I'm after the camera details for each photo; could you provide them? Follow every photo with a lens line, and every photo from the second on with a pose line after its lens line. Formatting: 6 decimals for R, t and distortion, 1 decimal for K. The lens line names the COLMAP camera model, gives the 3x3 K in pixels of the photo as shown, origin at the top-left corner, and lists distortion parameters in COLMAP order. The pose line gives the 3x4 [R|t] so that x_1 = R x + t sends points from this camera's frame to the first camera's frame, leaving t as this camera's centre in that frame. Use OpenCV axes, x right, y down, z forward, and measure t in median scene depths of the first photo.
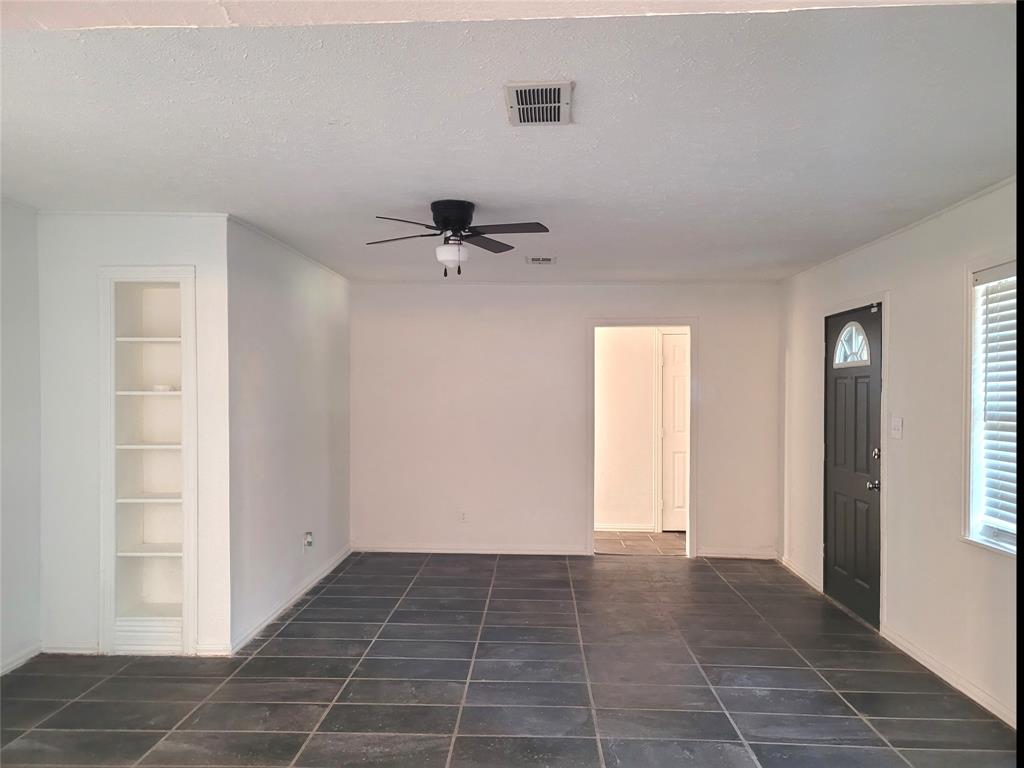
lens RADIAL K [[776.1, 0, 519.1], [0, 776.1, 385.5], [0, 0, 1]] dist [0.055017, -0.038711]
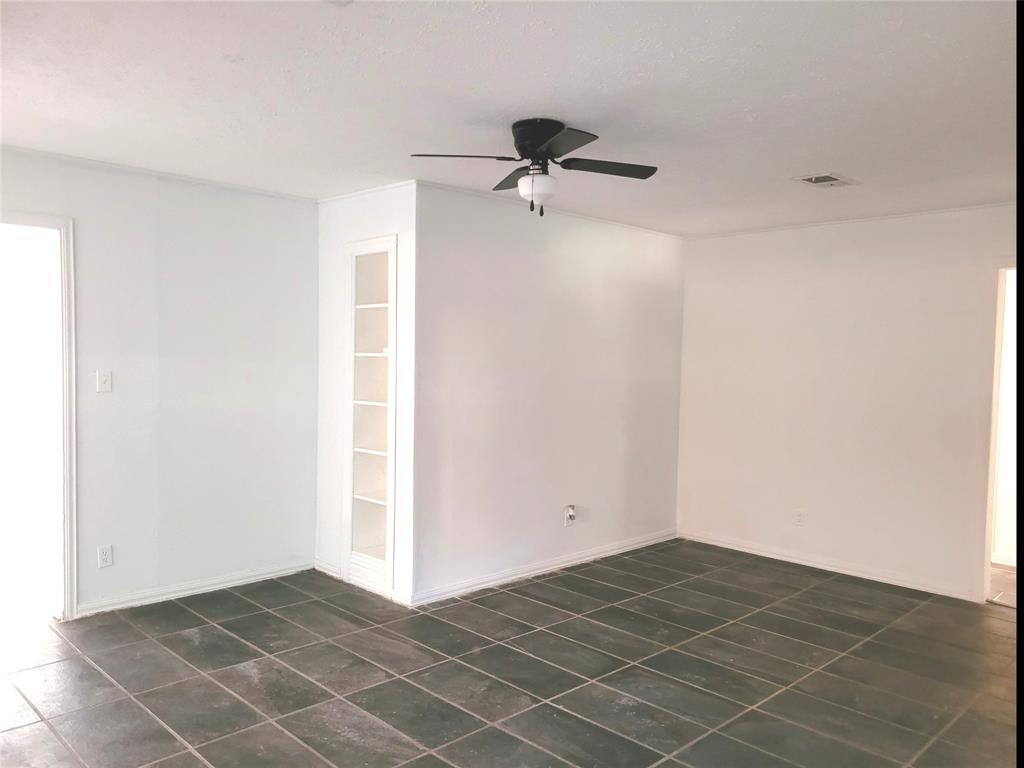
lens RADIAL K [[776.1, 0, 513.9], [0, 776.1, 384.3], [0, 0, 1]] dist [0.055017, -0.038711]
pose [[0.725465, 0.032579, -0.687487, 0.429484], [-0.013829, 0.999367, 0.032766, 0.012828], [0.688120, -0.014263, 0.725457, 0.343791]]
